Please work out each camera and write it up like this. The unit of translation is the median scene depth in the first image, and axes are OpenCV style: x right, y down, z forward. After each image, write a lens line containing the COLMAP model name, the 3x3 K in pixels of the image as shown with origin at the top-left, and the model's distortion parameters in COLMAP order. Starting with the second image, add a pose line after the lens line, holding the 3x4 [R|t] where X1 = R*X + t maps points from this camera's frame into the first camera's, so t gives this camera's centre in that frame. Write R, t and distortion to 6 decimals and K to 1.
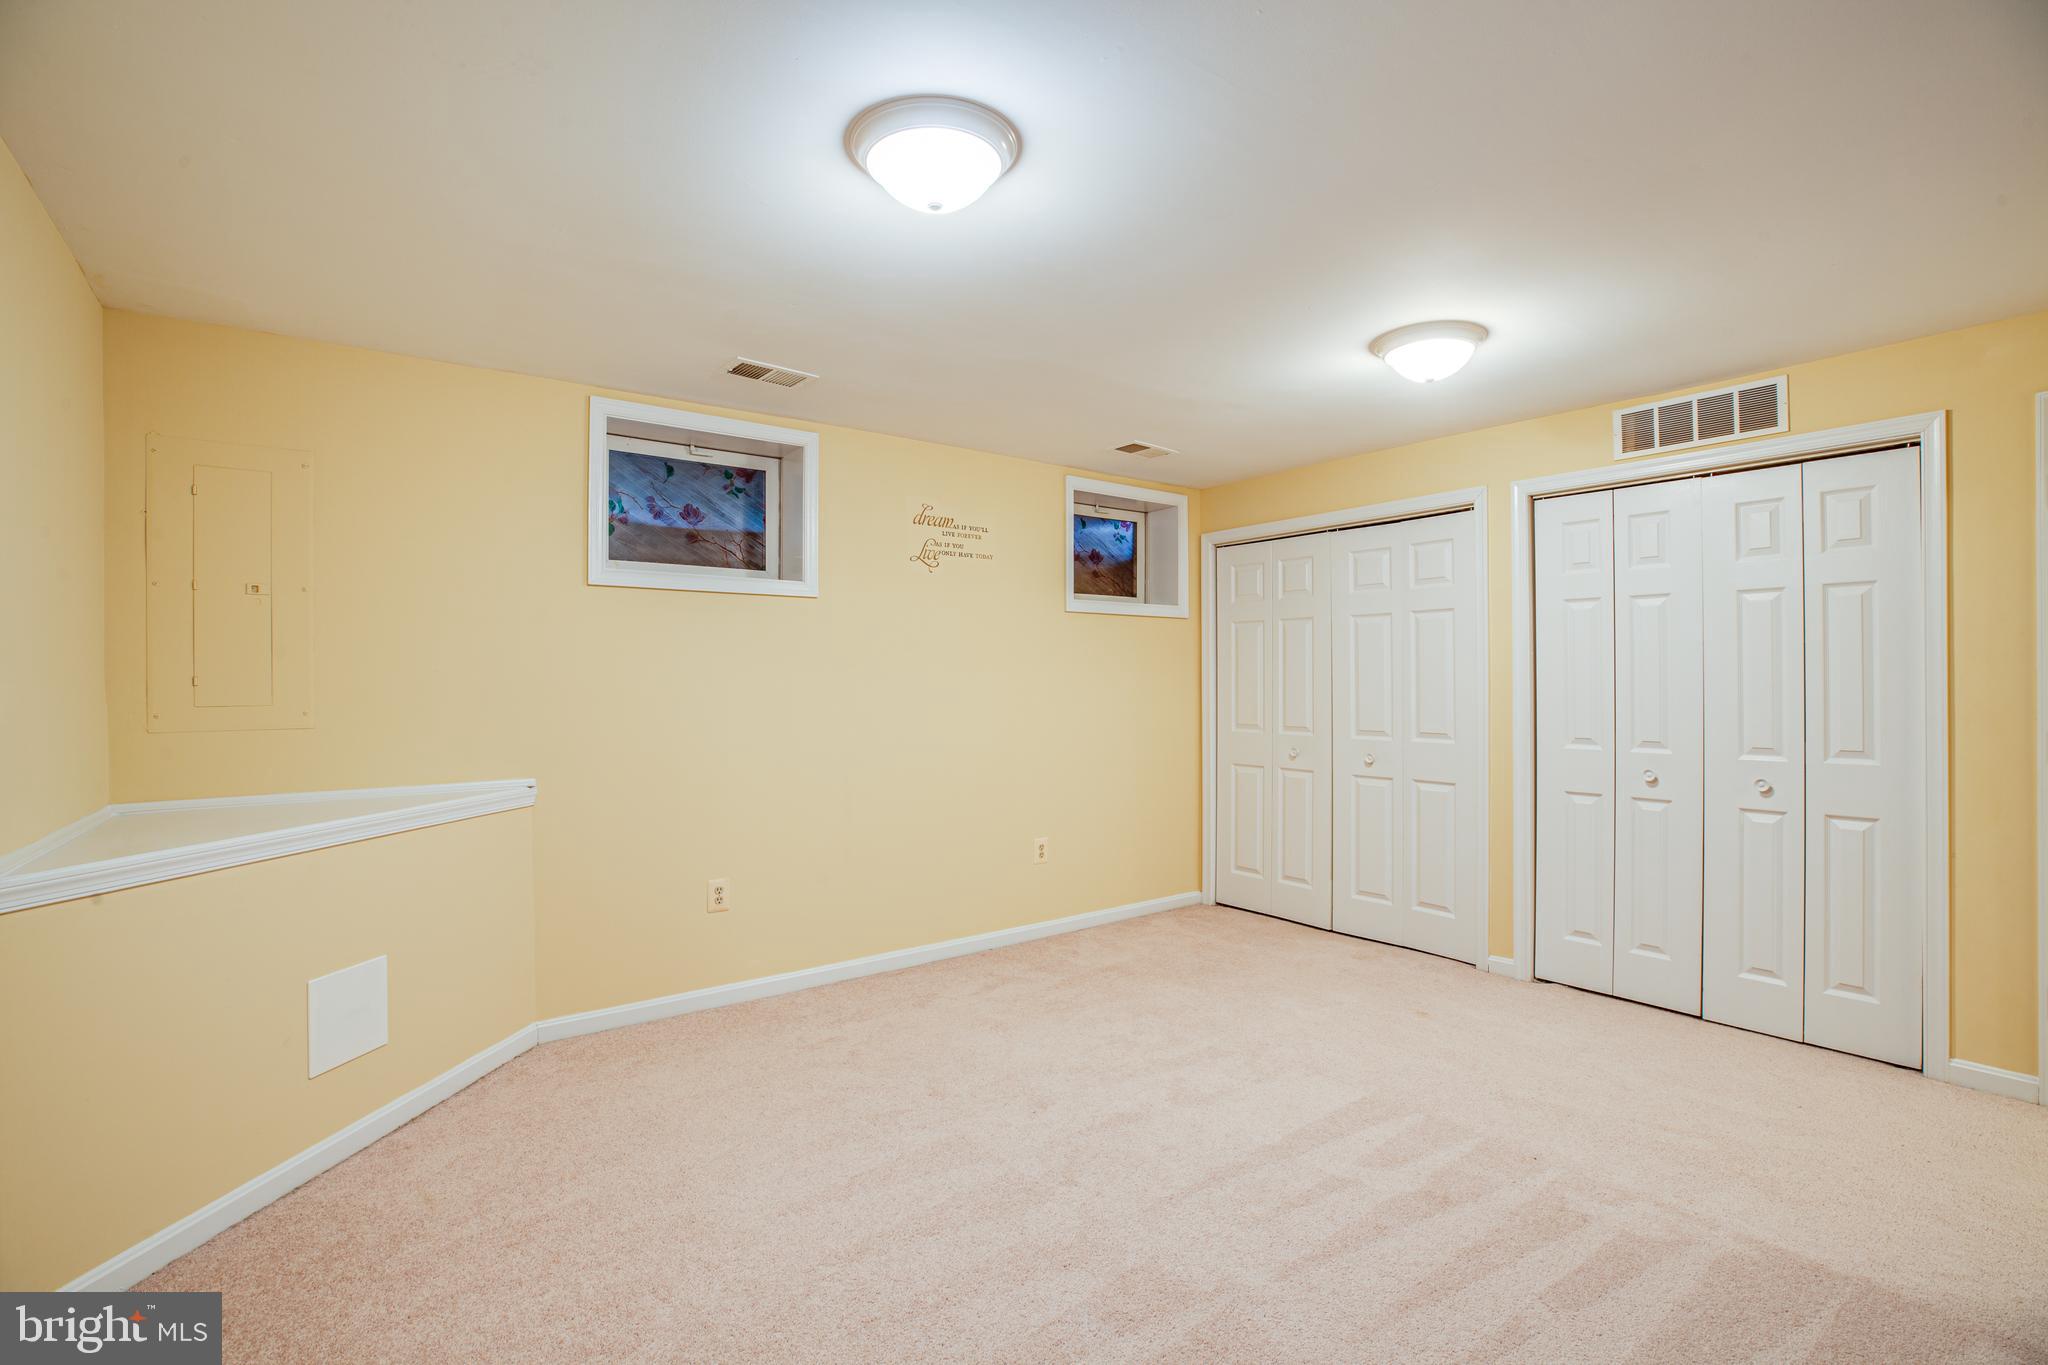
lens RADIAL K [[967.0, 0, 1031.6], [0, 967.0, 678.1], [0, 0, 1]] dist [-0.043484, 0.011015]
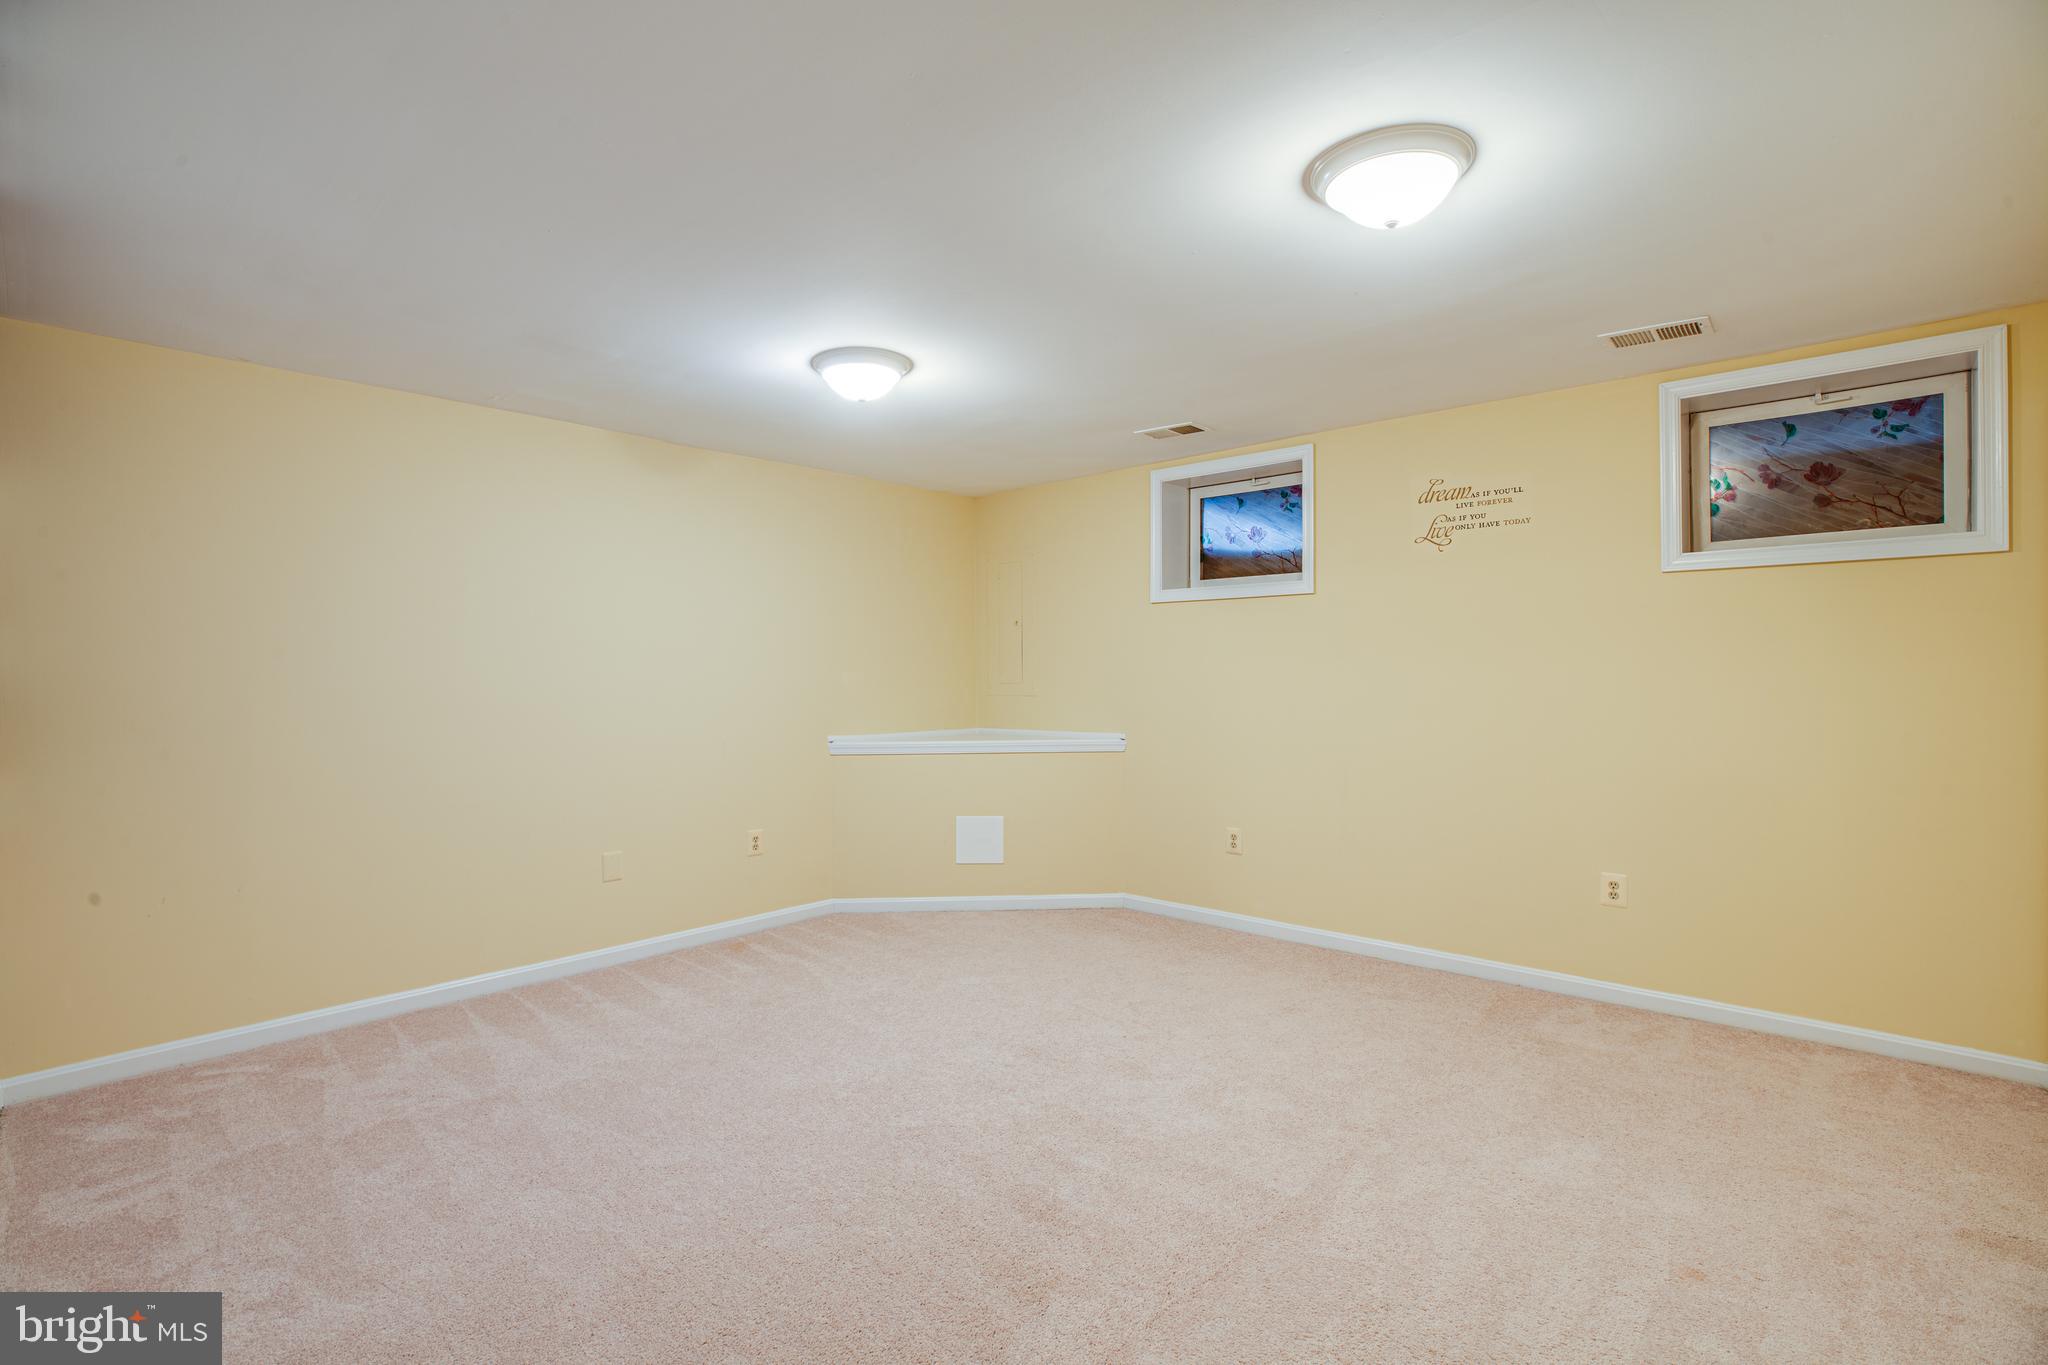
lens RADIAL K [[967.0, 0, 1031.6], [0, 967.0, 678.1], [0, 0, 1]] dist [-0.043484, 0.011015]
pose [[0.157423, -0.001316, -0.987530, 0.728947], [-0.003582, 0.999992, -0.001904, 0.015421], [0.987525, 0.003837, 0.157417, 0.456865]]
